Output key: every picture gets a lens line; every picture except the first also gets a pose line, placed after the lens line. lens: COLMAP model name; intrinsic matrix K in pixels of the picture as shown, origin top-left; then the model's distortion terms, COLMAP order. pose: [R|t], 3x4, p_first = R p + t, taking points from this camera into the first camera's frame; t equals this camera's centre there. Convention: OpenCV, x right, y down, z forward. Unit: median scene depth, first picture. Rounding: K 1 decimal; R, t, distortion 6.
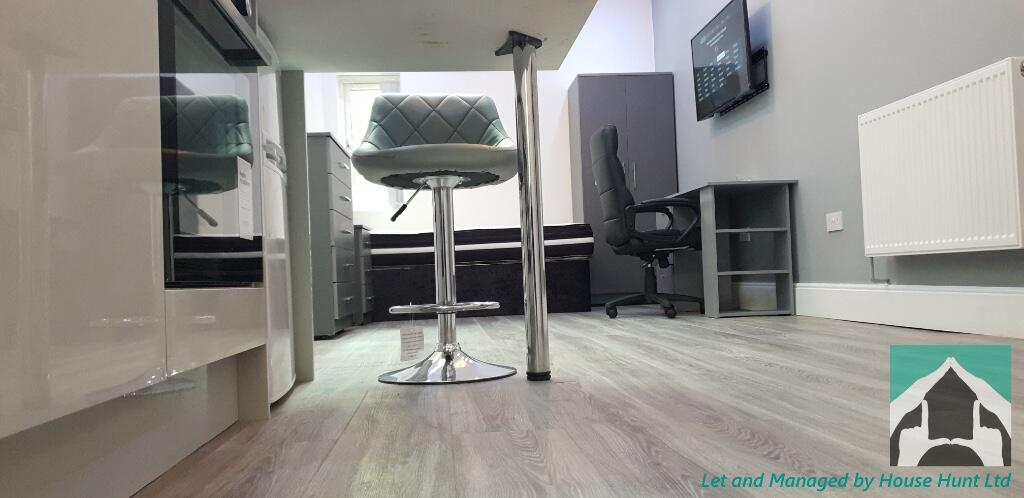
lens RADIAL K [[788.7, 0, 510.2], [0, 788.7, 247.9], [0, 0, 1]] dist [0.105753, -0.226257]
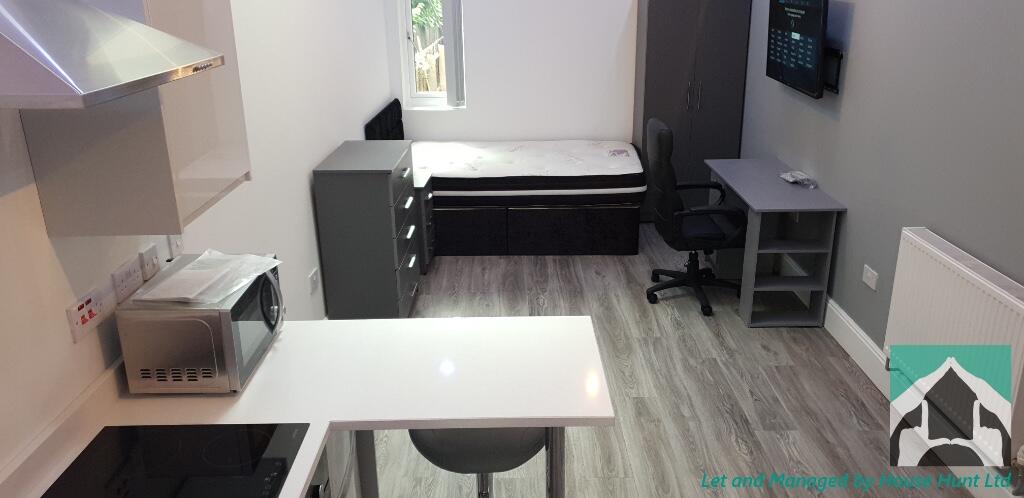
lens RADIAL K [[788.7, 0, 510.2], [0, 788.7, 247.9], [0, 0, 1]] dist [0.105753, -0.226257]
pose [[0.995873, 0.051685, -0.074596, 0.012413], [-0.021057, 0.931145, 0.364041, -0.366340], [0.088276, -0.360968, 0.928391, 0.004667]]
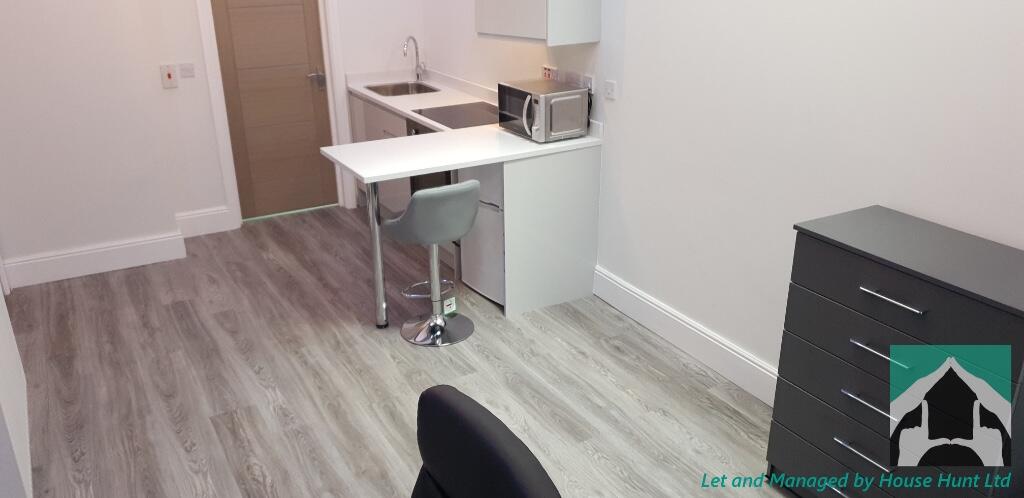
lens RADIAL K [[789.0, 0, 512.8], [0, 789.0, 257.7], [0, 0, 1]] dist [0.122574, -0.331130]
pose [[-0.902972, 0.206918, -0.376598, 0.204756], [0.061460, 0.929605, 0.363398, -0.318171], [0.425280, 0.304993, -0.852124, 1.249683]]
